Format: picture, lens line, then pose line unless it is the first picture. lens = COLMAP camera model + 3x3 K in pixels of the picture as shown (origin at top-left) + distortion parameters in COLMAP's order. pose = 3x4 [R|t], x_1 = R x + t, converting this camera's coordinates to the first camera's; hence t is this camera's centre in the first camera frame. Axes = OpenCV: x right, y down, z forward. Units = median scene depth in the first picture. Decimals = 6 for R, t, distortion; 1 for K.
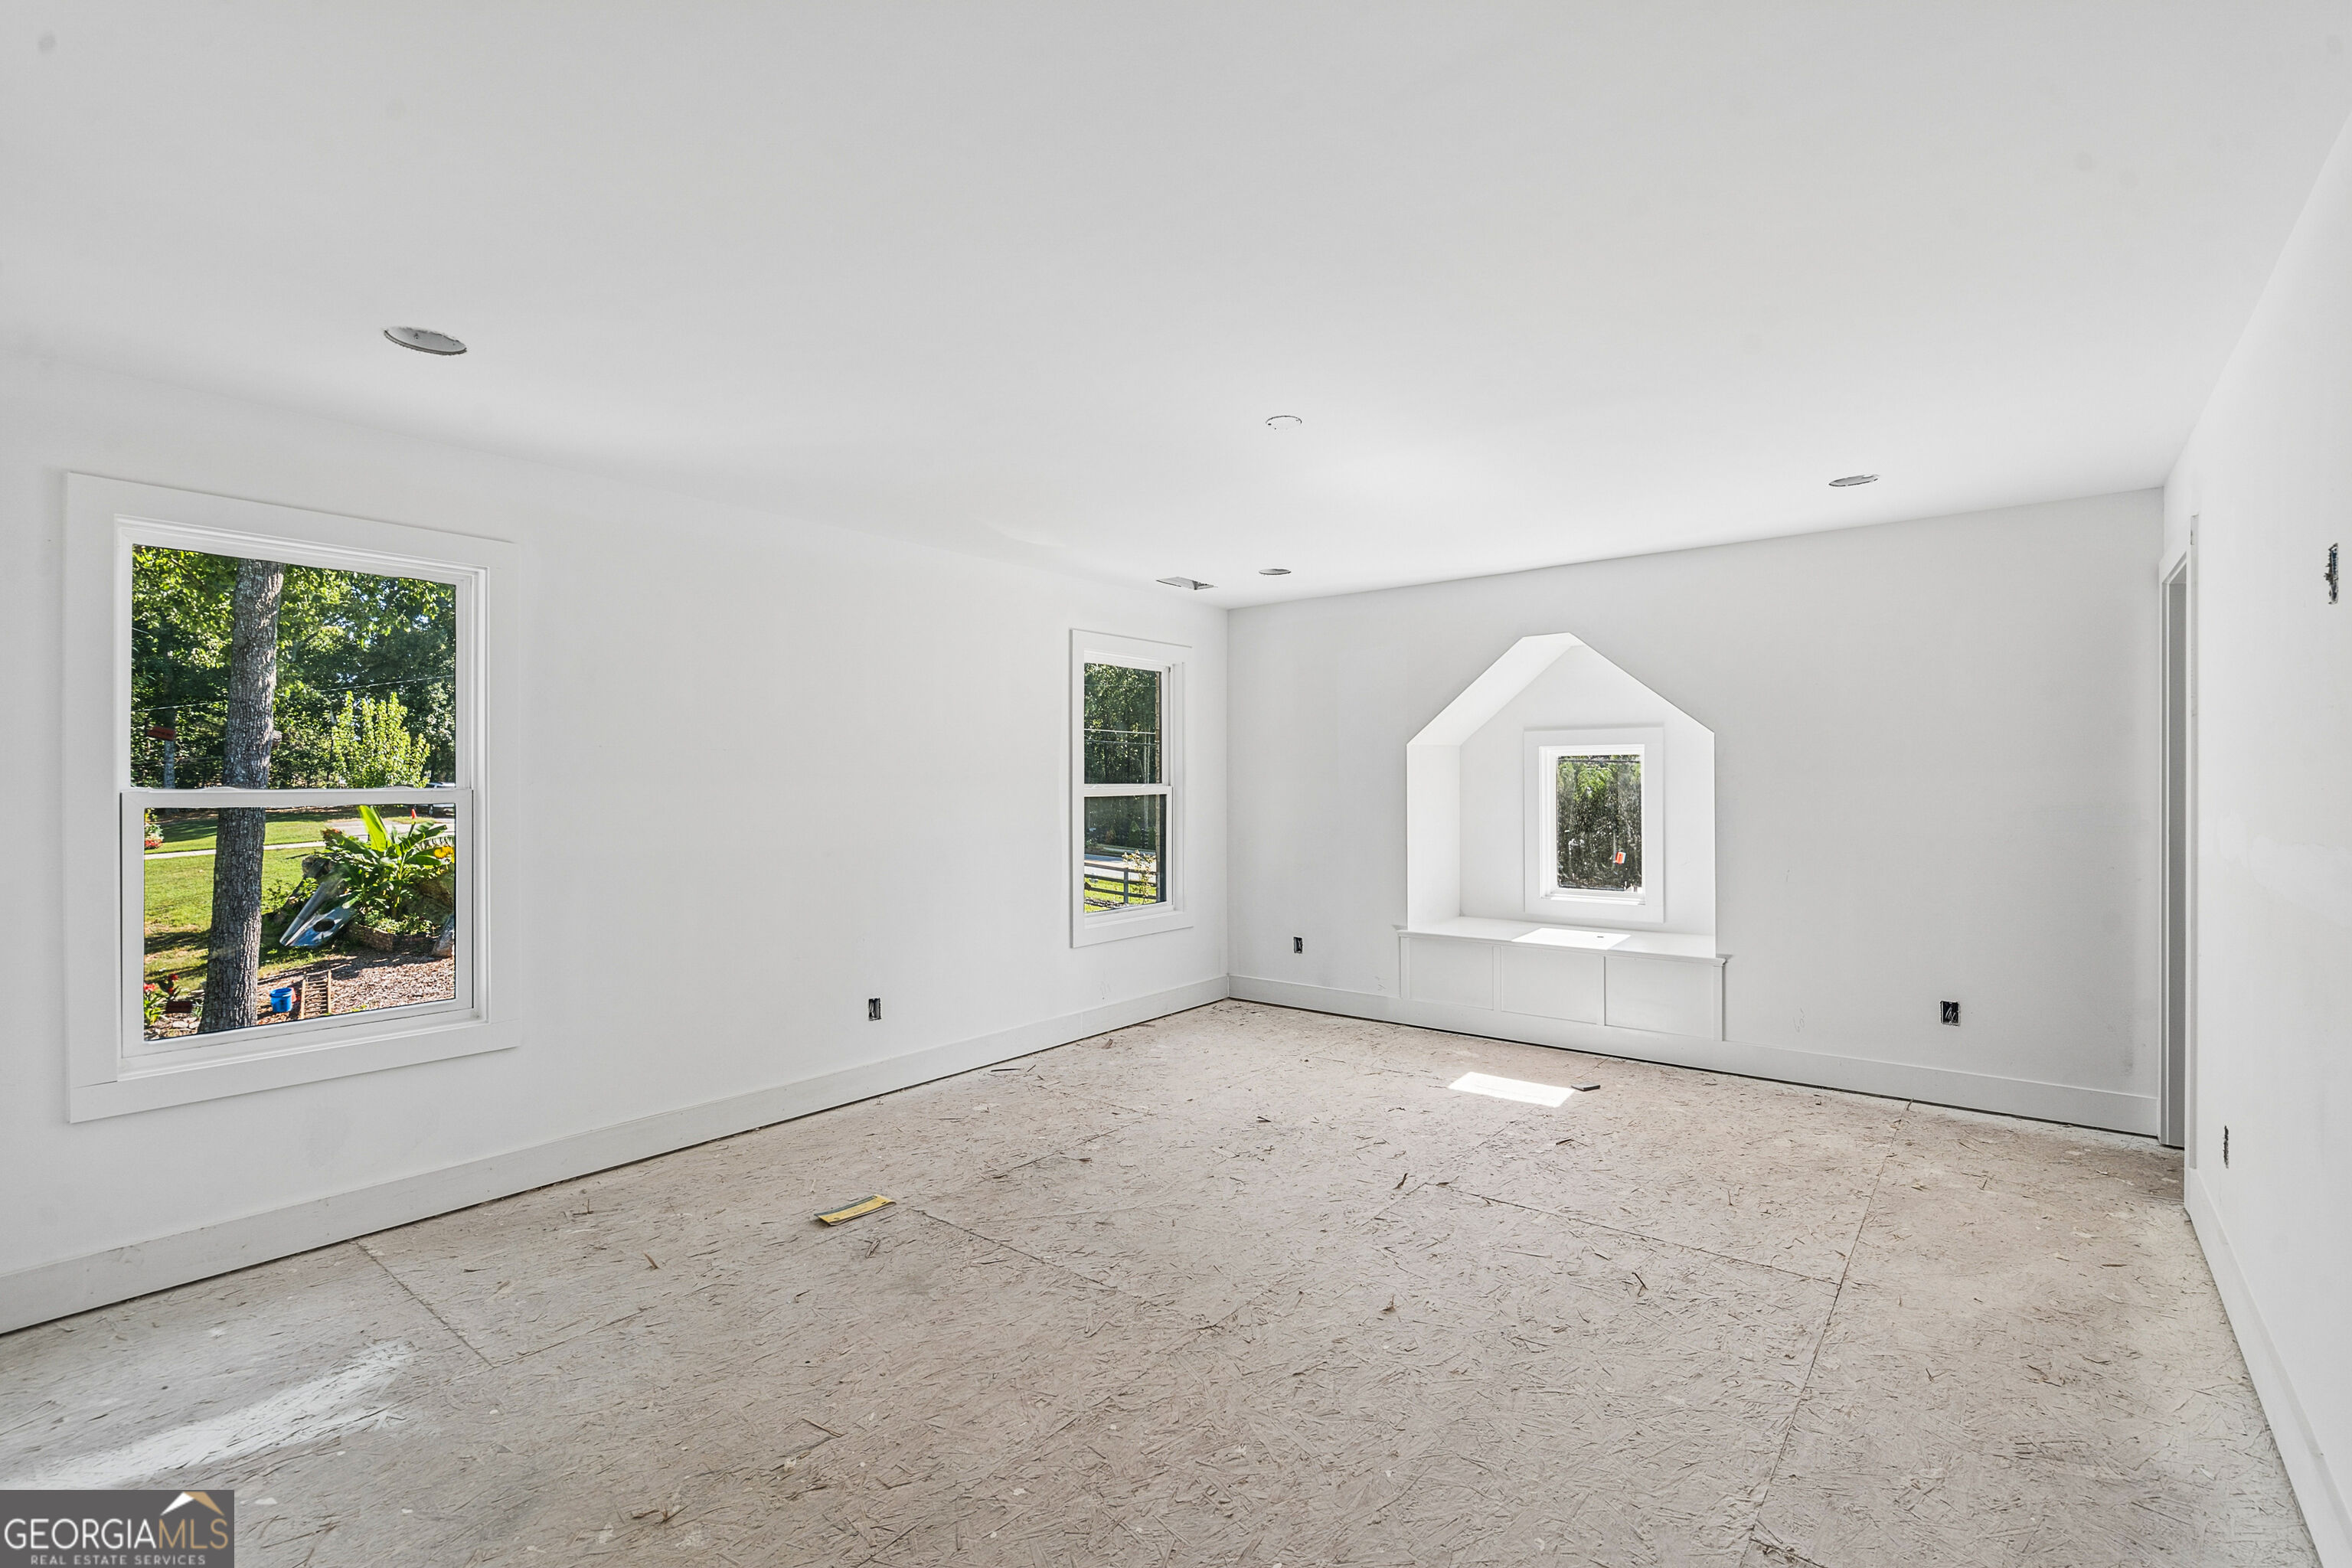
lens RADIAL K [[1084.5, 0, 1168.0], [0, 1084.5, 785.2], [0, 0, 1]] dist [-0.000366, -0.000101]
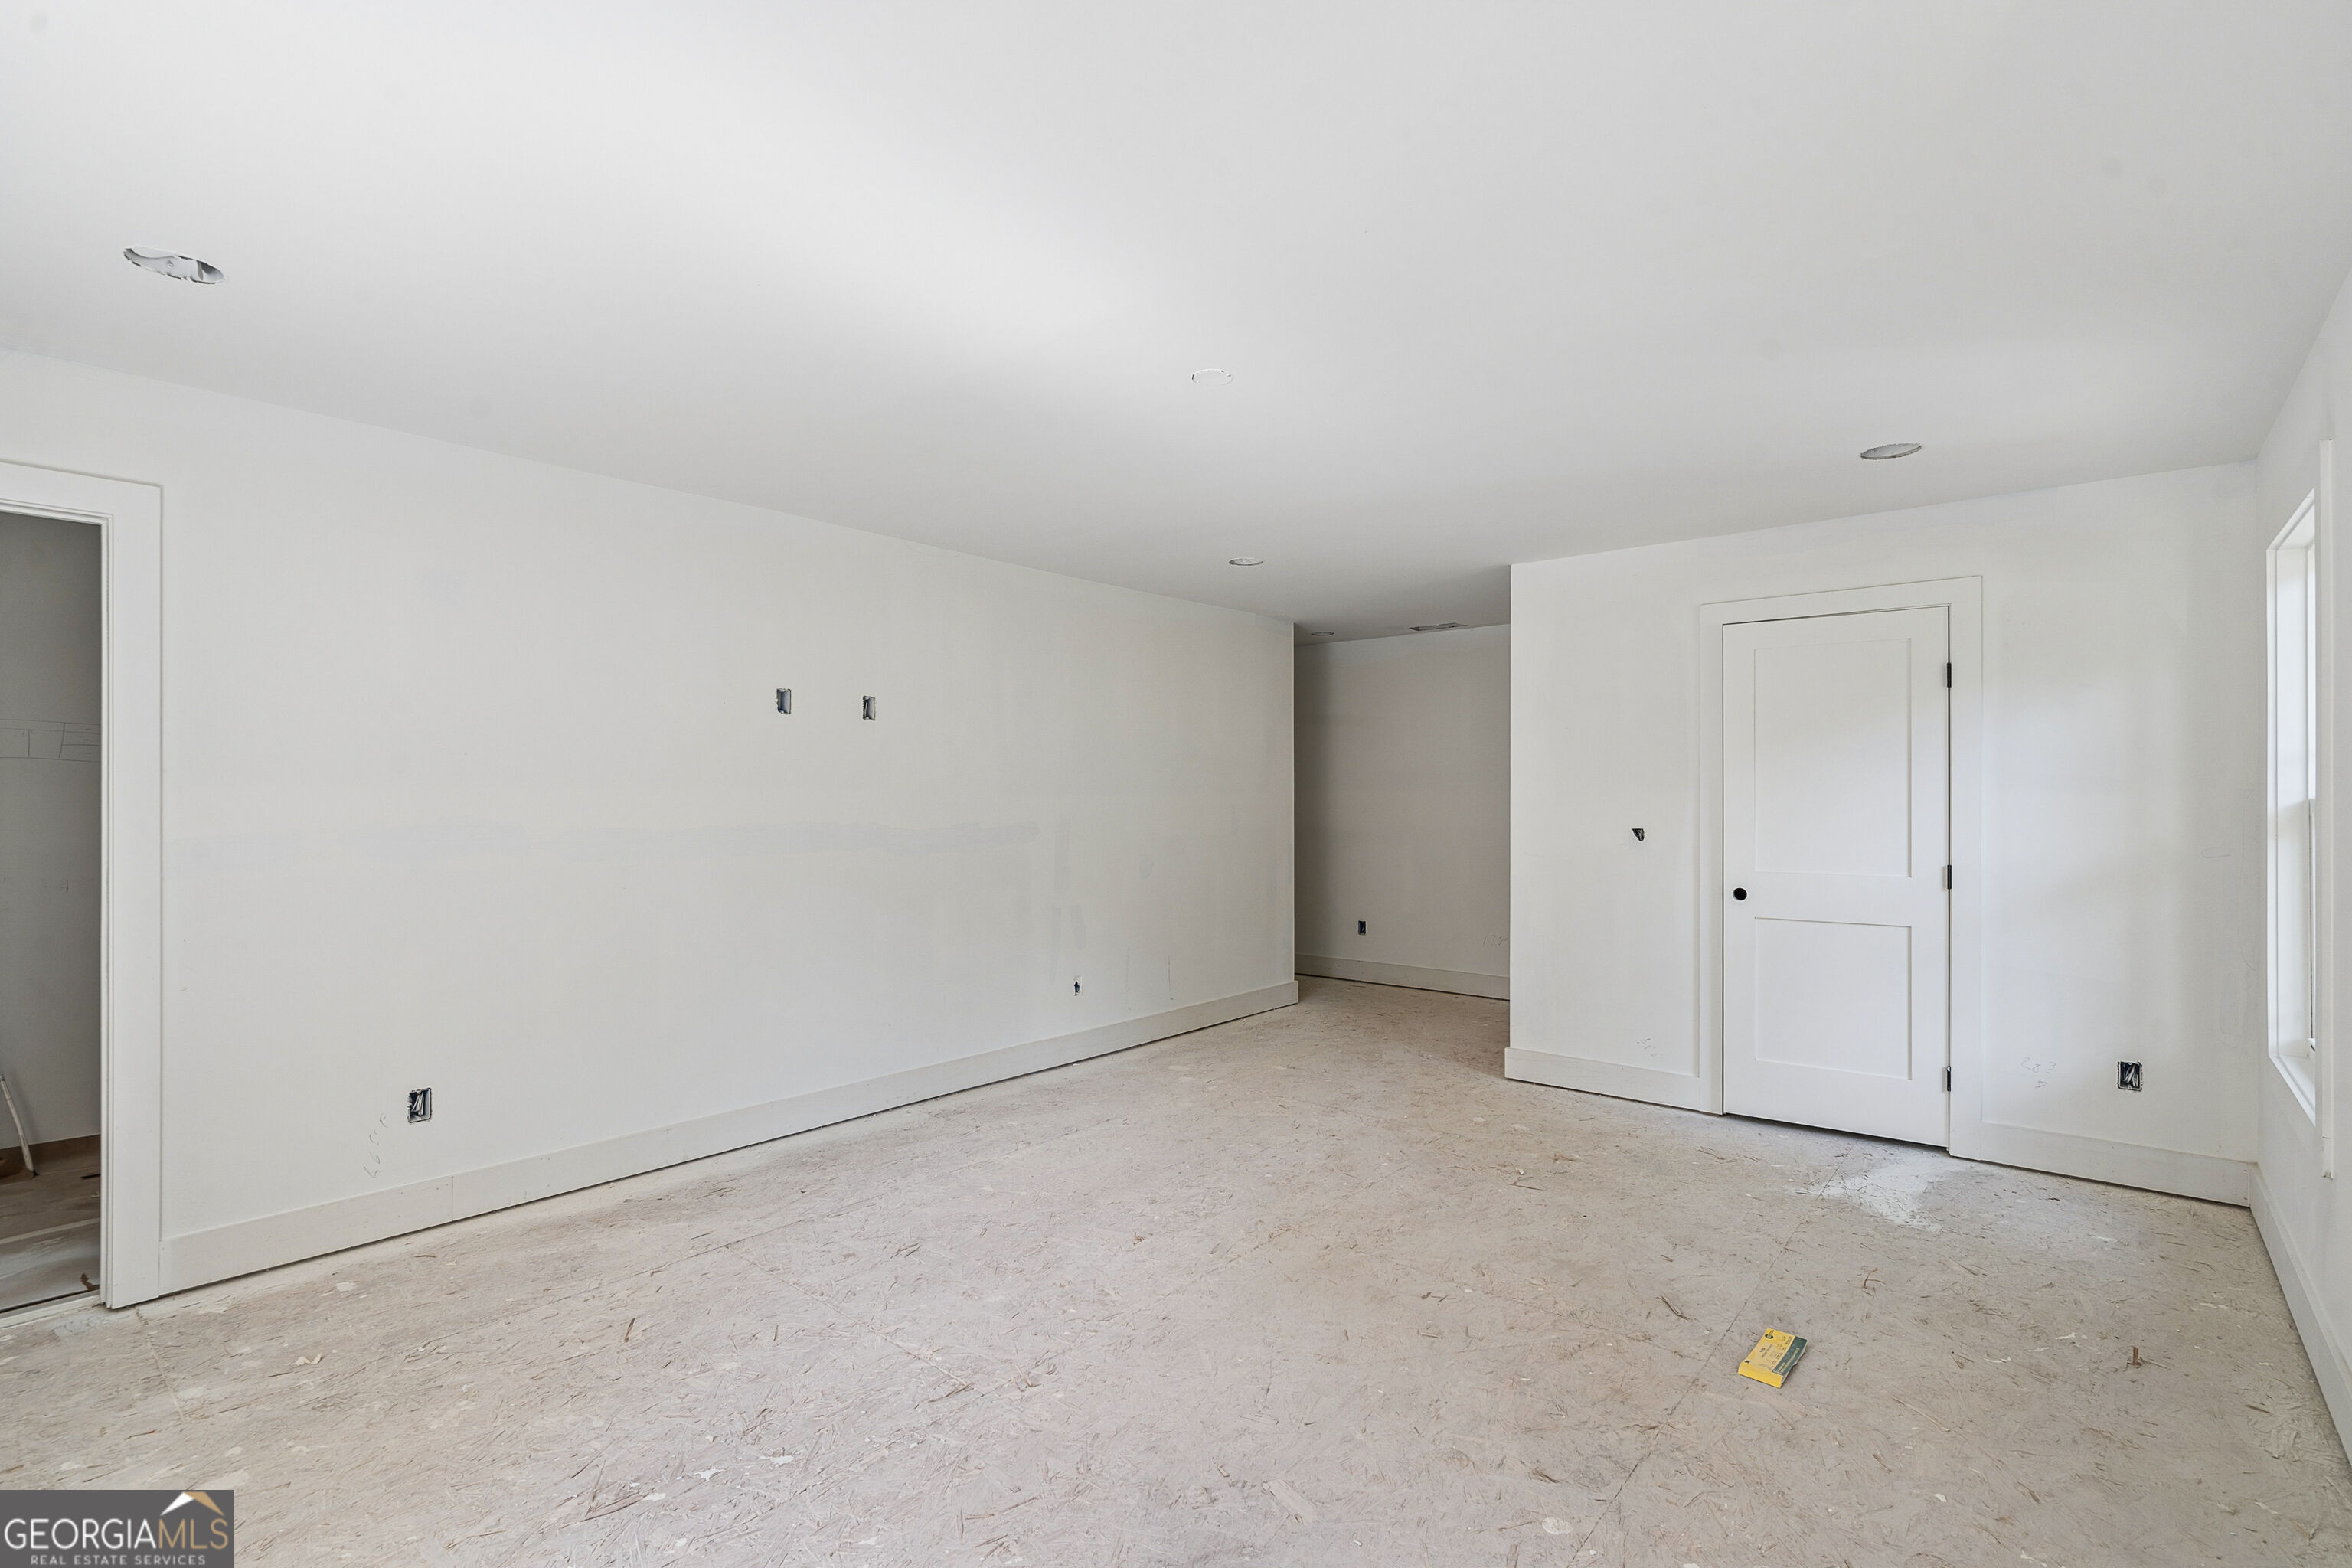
lens RADIAL K [[1084.5, 0, 1168.0], [0, 1084.5, 785.2], [0, 0, 1]] dist [-0.000366, -0.000101]
pose [[-0.999414, 0.002509, 0.034129, 0.135425], [0.002417, 0.999993, -0.002722, -0.007659], [-0.034136, -0.002638, -0.999414, 2.231609]]
